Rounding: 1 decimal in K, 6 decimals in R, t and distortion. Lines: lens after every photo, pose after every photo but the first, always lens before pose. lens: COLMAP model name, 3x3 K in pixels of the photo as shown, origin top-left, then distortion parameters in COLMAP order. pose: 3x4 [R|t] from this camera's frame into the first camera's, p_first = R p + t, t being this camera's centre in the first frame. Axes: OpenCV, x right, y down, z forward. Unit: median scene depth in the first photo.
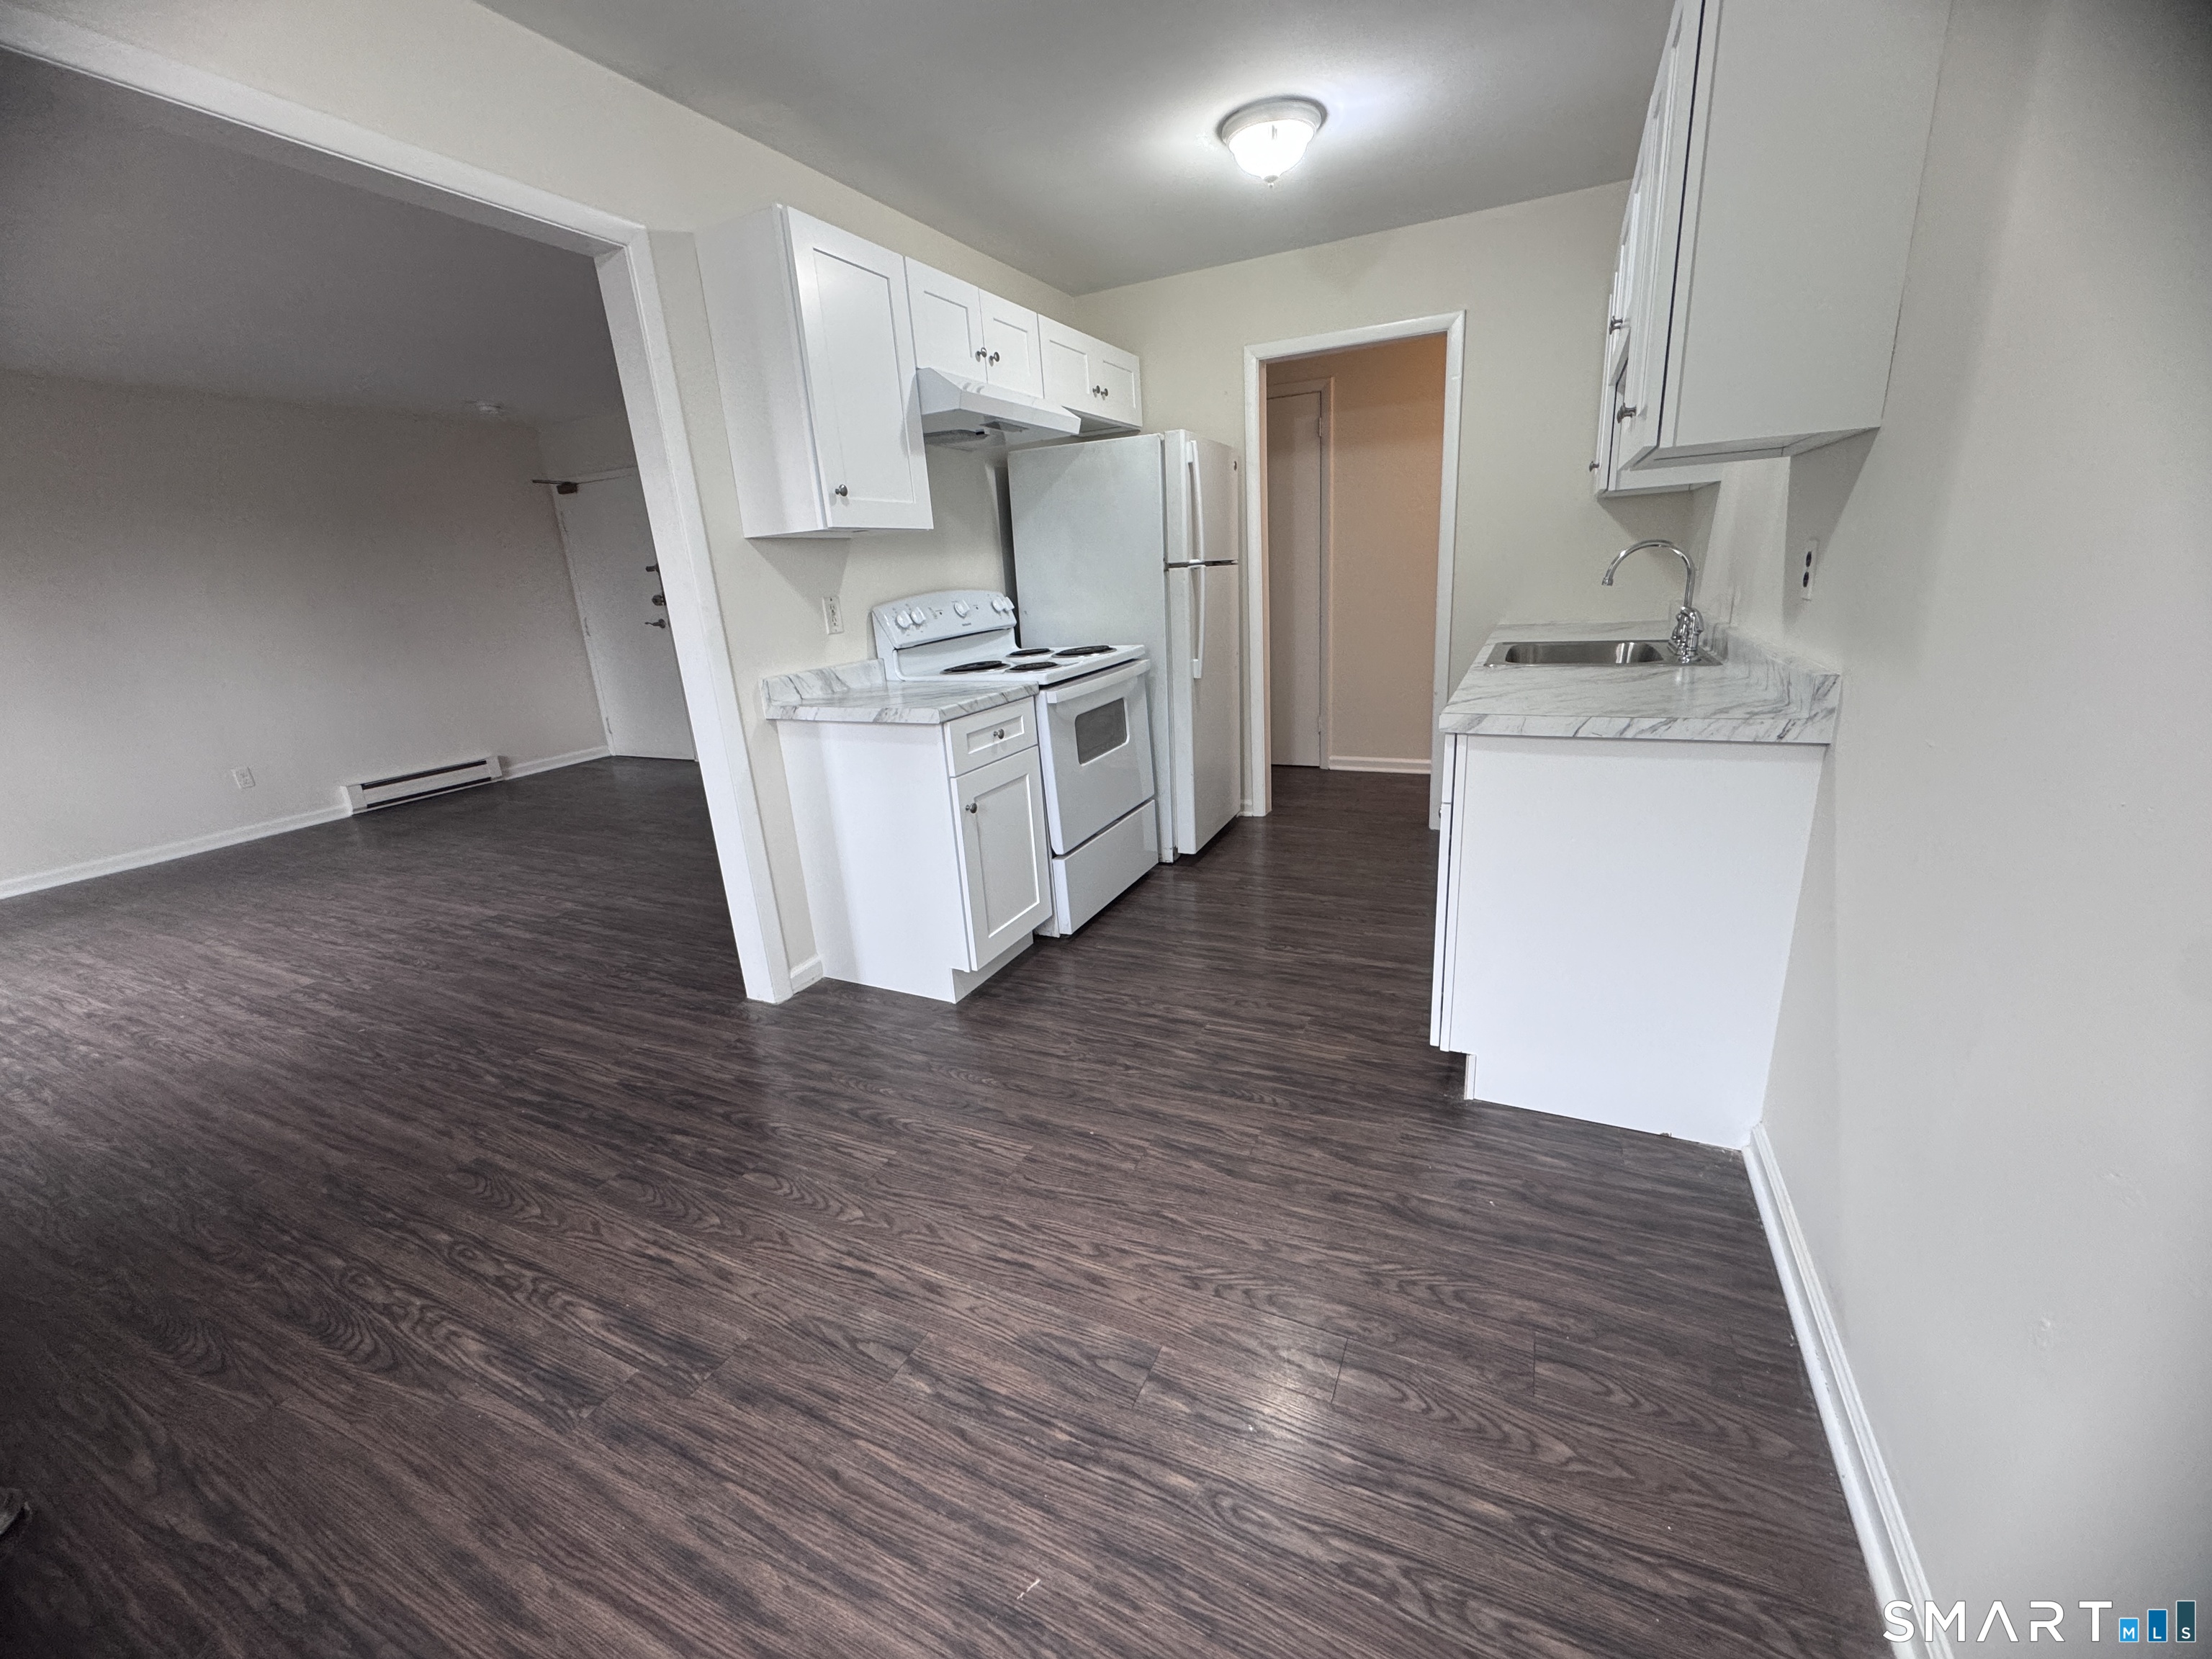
lens RADIAL K [[887.8, 0, 1101.4], [0, 887.8, 822.4], [0, 0, 1]] dist [-0.000016, 0.000103]
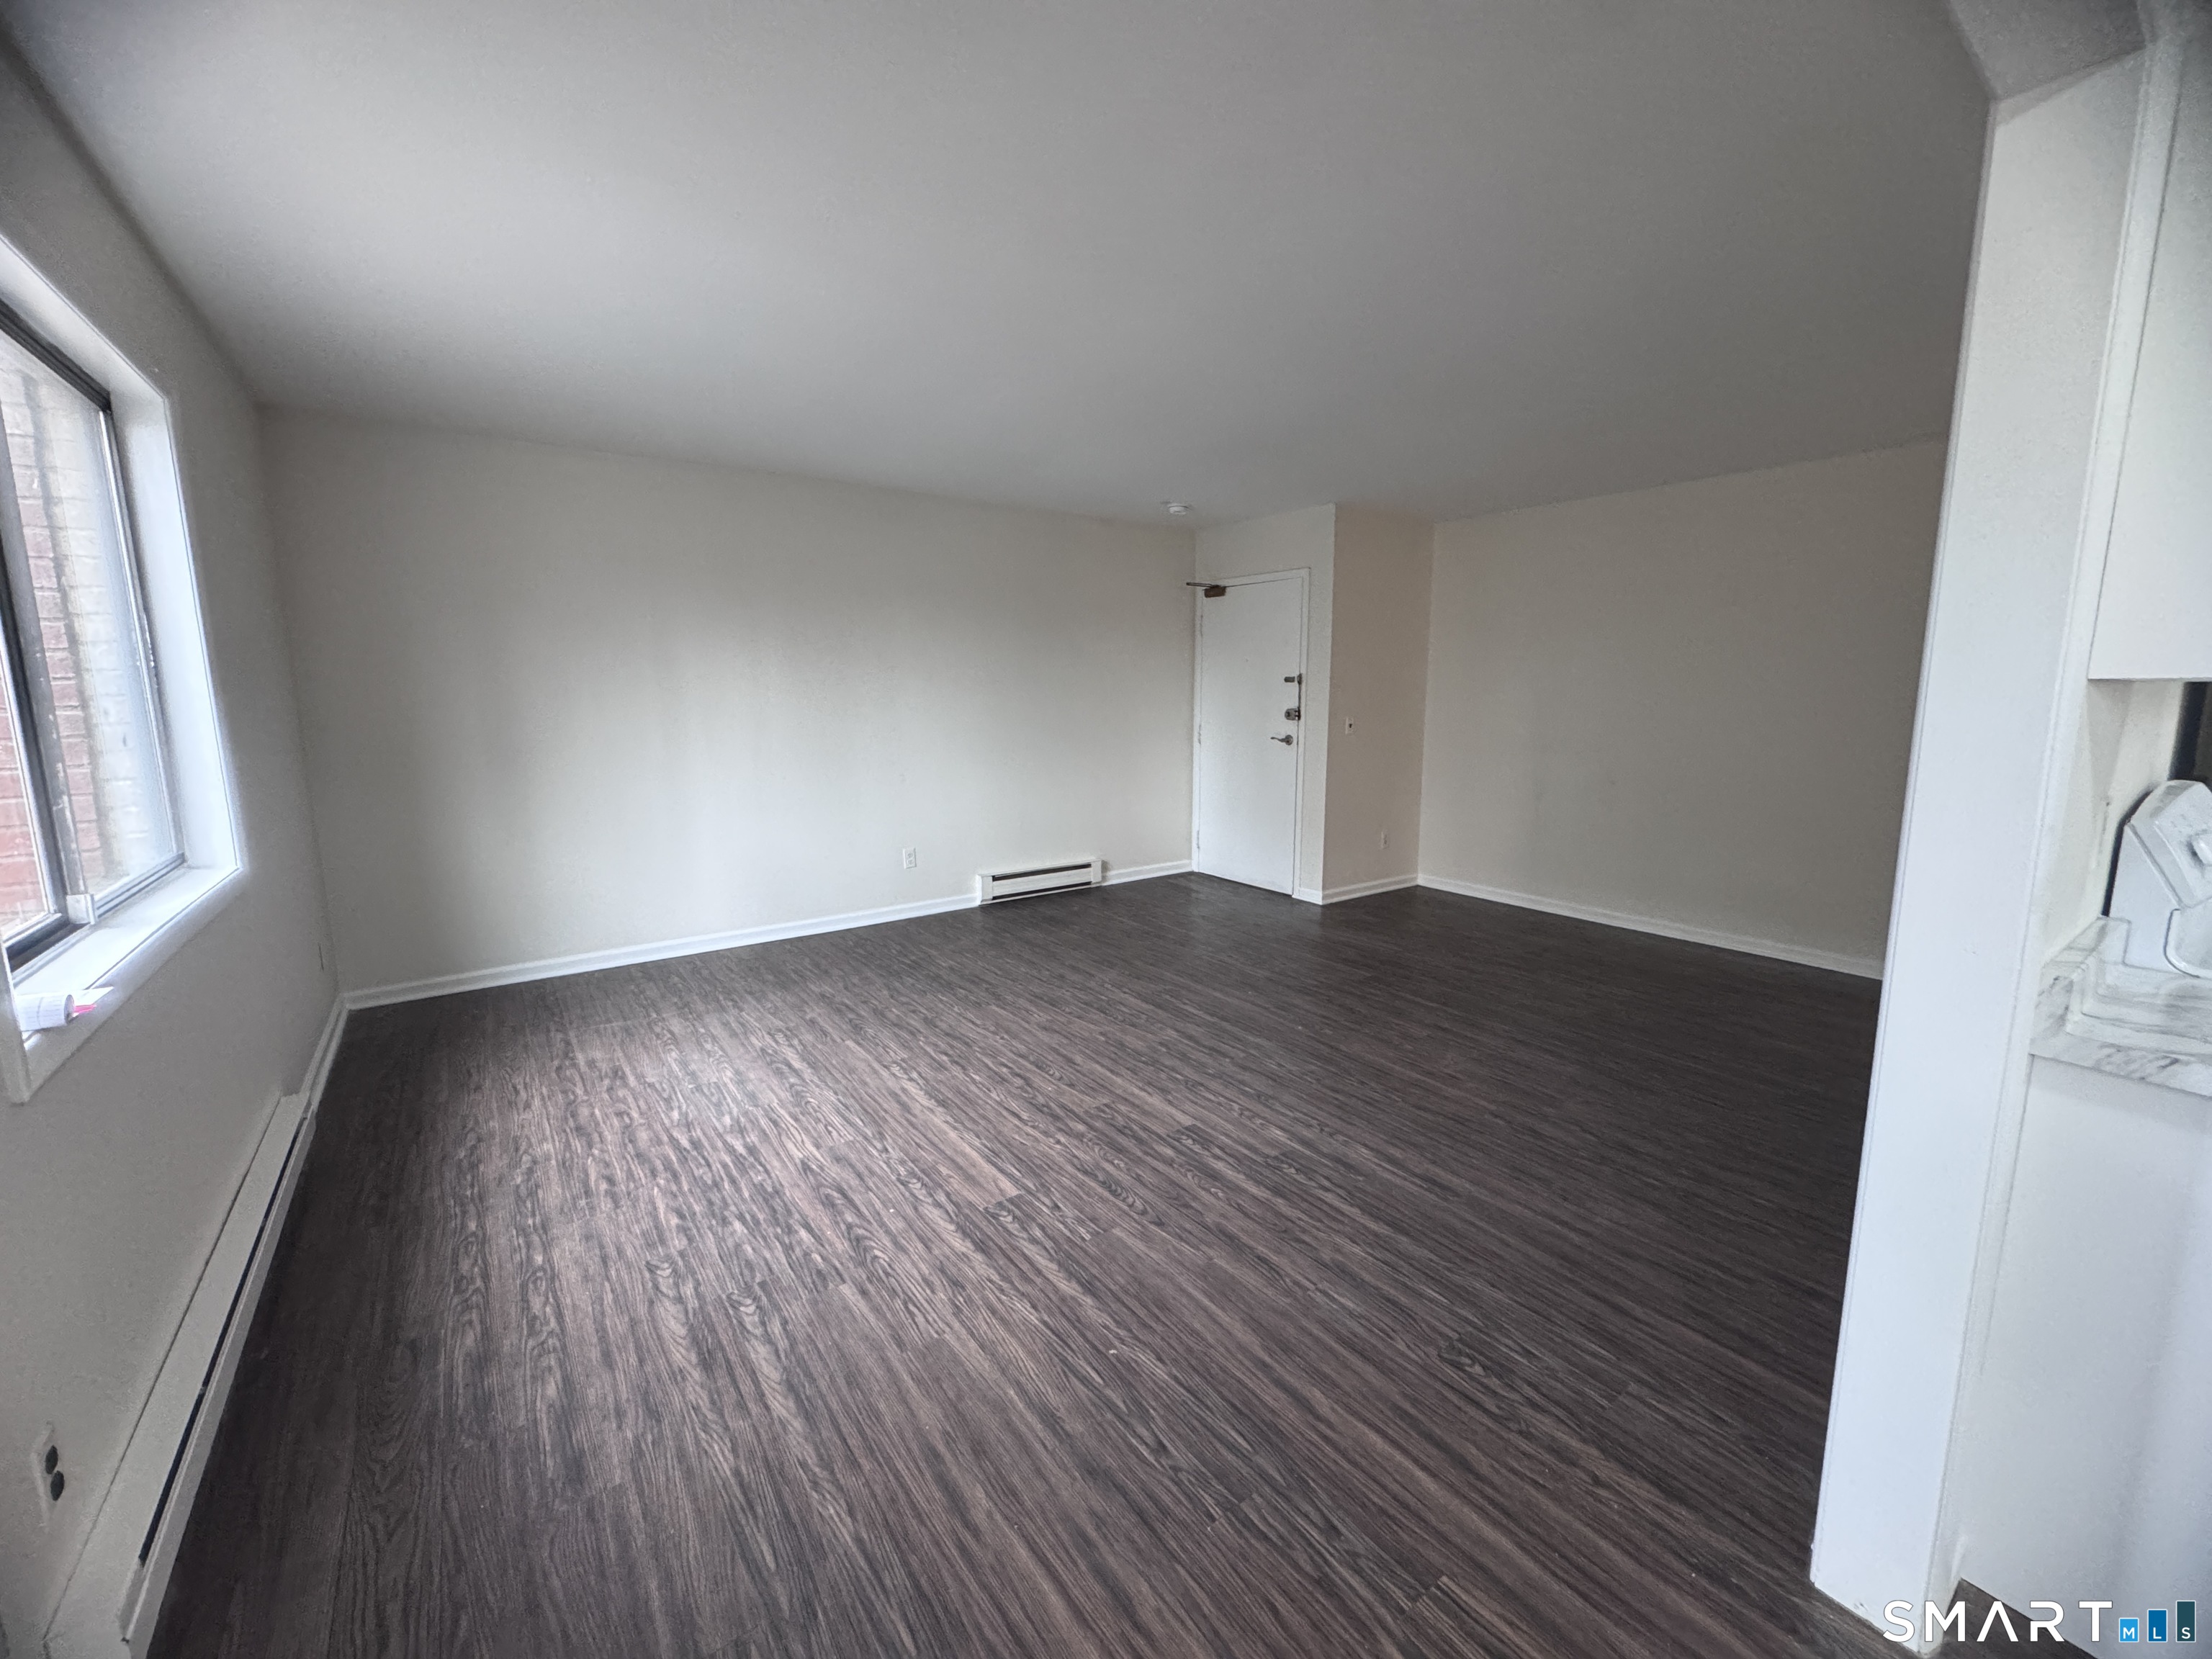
lens RADIAL K [[887.8, 0, 1107.1], [0, 887.8, 830.8], [0, 0, 1]] dist [-0.000016, 0.000103]
pose [[0.883592, 0.134451, -0.448541, -0.497524], [-0.181207, 0.981439, -0.062775, -0.093879], [0.431775, 0.136746, 0.891555, 0.290384]]
